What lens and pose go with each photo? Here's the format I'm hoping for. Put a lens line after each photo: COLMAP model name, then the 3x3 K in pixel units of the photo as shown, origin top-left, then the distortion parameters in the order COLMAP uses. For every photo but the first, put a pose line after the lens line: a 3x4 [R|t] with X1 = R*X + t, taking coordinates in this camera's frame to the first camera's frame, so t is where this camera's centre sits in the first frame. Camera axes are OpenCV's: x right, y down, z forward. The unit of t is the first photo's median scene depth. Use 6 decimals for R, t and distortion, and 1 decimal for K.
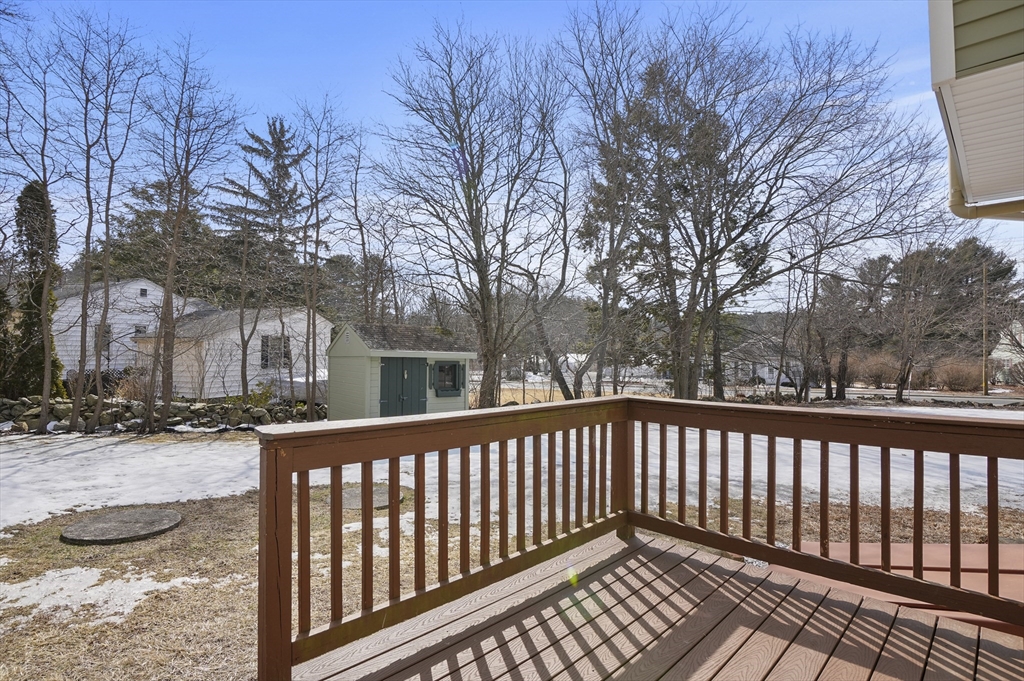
lens RADIAL K [[509.8, 0, 518.6], [0, 509.8, 352.2], [0, 0, 1]] dist [-0.002523, -0.005296]
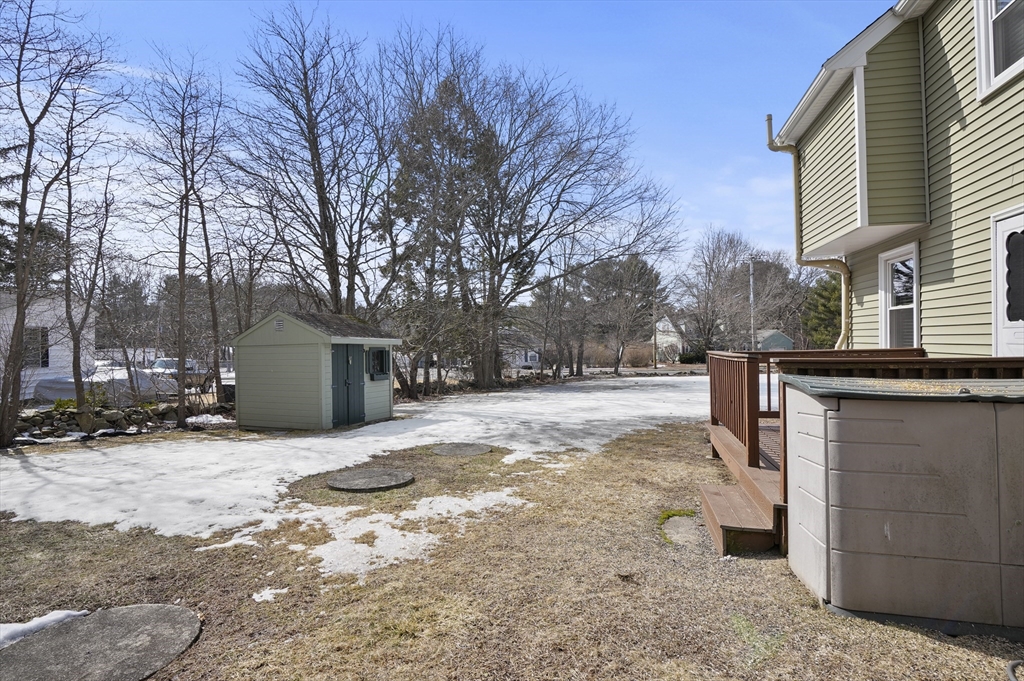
lens RADIAL K [[509.8, 0, 515.6], [0, 509.8, 348.4], [0, 0, 1]] dist [-0.002523, -0.005296]
pose [[0.868050, -0.020529, 0.496052, -0.378601], [0.015659, 0.999780, 0.013973, 0.007360], [-0.496229, -0.004362, 0.868181, -0.075016]]
